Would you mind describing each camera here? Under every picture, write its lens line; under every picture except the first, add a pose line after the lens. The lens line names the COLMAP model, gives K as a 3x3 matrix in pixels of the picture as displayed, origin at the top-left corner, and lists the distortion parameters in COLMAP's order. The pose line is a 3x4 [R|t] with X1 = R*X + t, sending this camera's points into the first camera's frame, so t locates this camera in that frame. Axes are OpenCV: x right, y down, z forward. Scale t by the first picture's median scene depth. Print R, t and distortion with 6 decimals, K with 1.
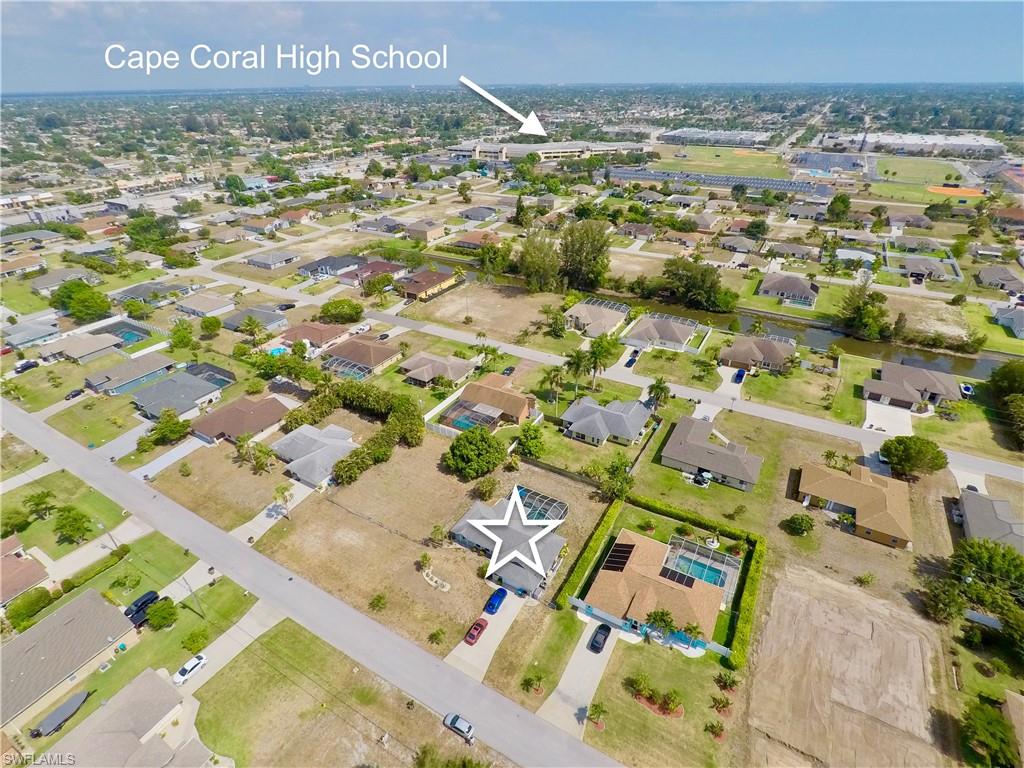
lens RADIAL K [[522.2, 0, 513.4], [0, 522.2, 382.9], [0, 0, 1]] dist [-0.023344, 0.008117]
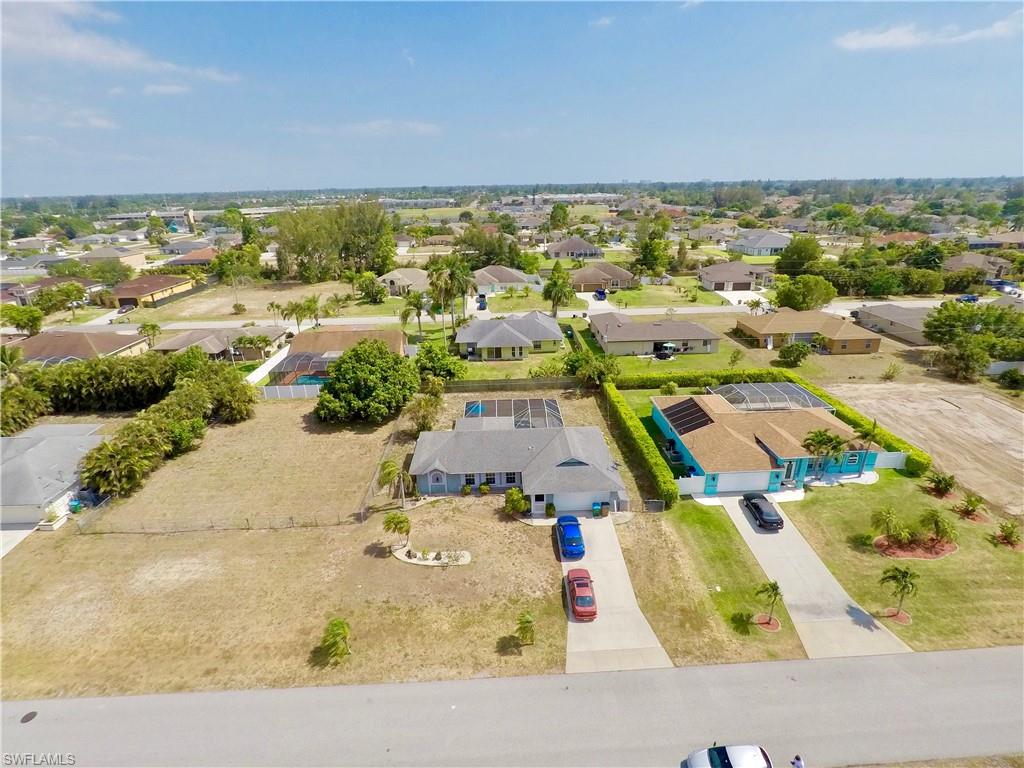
lens RADIAL K [[522.2, 0, 513.4], [0, 522.2, 382.9], [0, 0, 1]] dist [-0.023344, 0.008117]
pose [[0.844589, -0.195880, 0.498298, -0.230219], [0.278220, 0.955720, -0.095877, 0.233078], [-0.457453, 0.219613, 0.861688, 0.417298]]
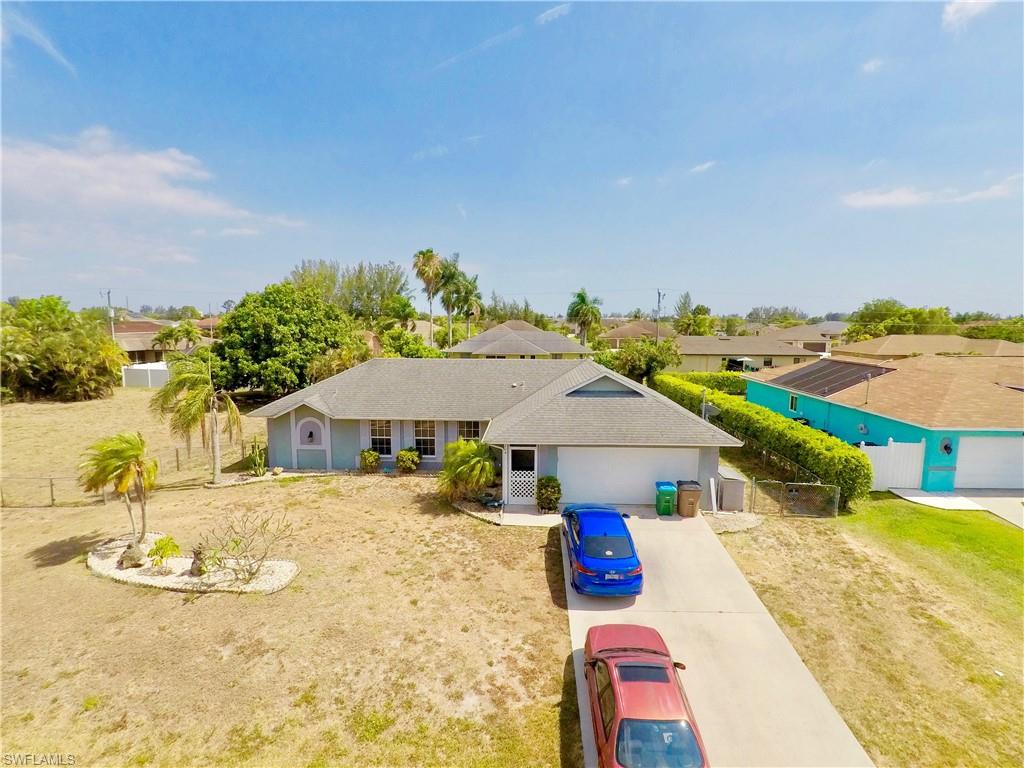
lens RADIAL K [[522.2, 0, 513.4], [0, 522.2, 382.9], [0, 0, 1]] dist [-0.023344, 0.008117]
pose [[0.880563, -0.044006, 0.471881, -0.105845], [0.226668, 0.913522, -0.337786, 0.318875], [-0.416209, 0.404402, 0.814389, 0.637593]]
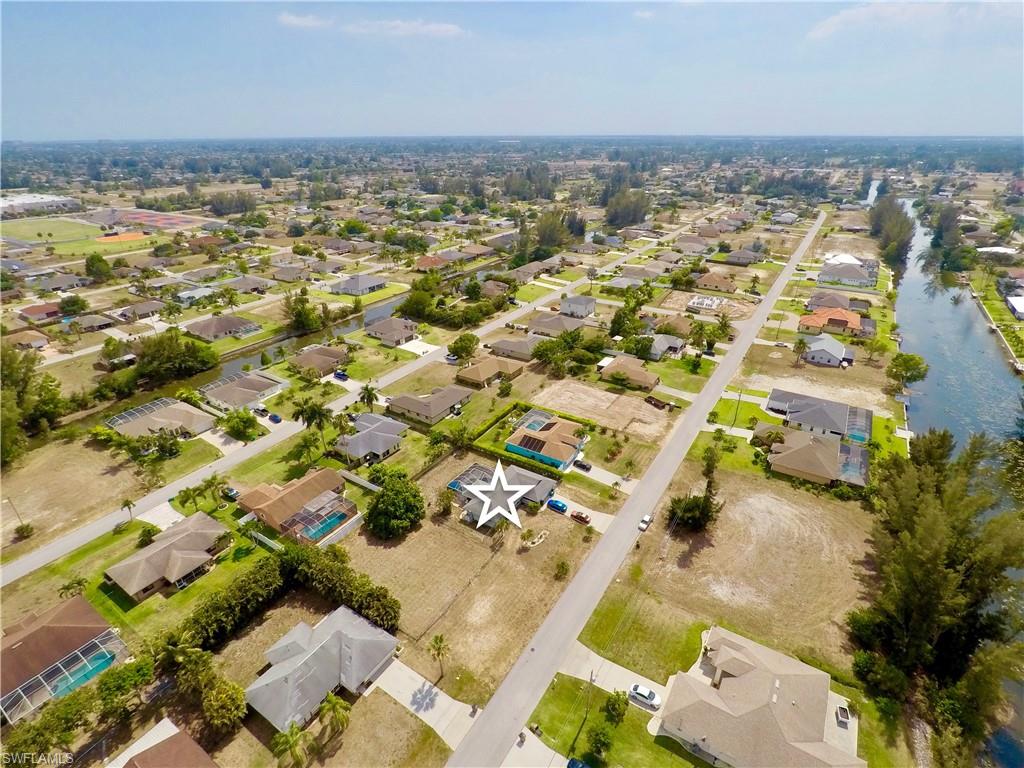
lens RADIAL K [[522.2, 0, 513.4], [0, 522.2, 382.9], [0, 0, 1]] dist [-0.023344, 0.008117]
pose [[0.039029, -0.421949, 0.905779, -0.874239], [0.505536, 0.790240, 0.346344, -0.287274], [-0.861922, 0.444387, 0.244153, 0.465520]]
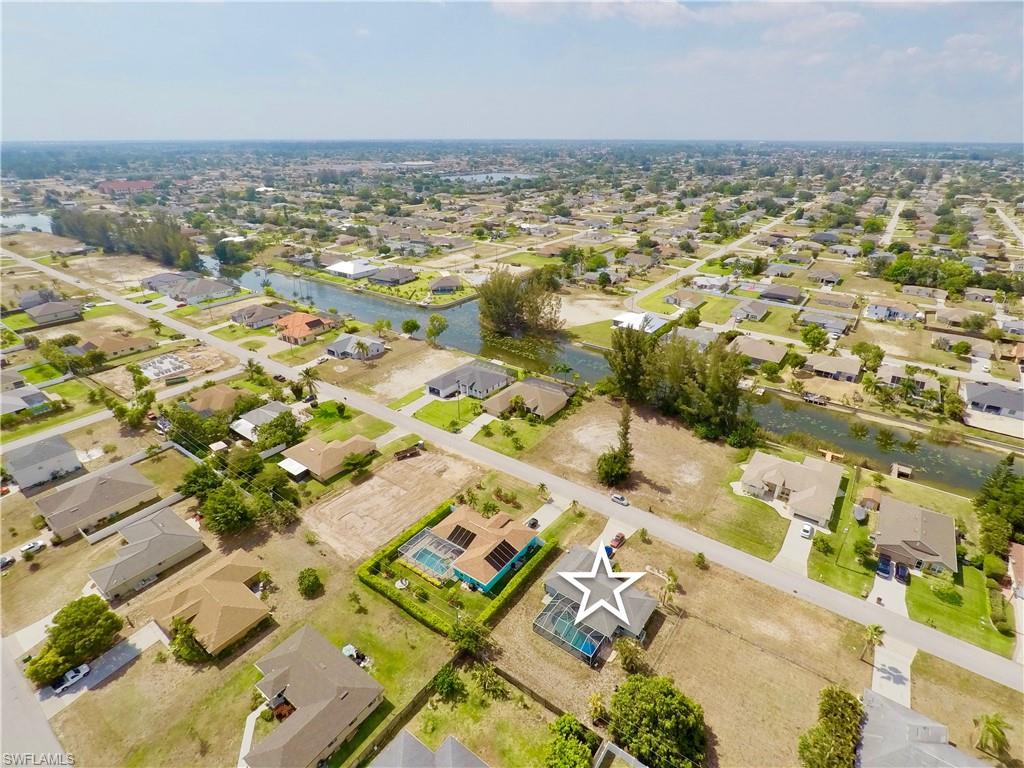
lens RADIAL K [[522.2, 0, 513.4], [0, 522.2, 382.9], [0, 0, 1]] dist [-0.023344, 0.008117]
pose [[-0.994472, -0.033967, 0.099360, 0.058536], [0.062693, 0.567006, 0.821325, -0.655293], [-0.084236, 0.823013, -0.561741, 1.047013]]
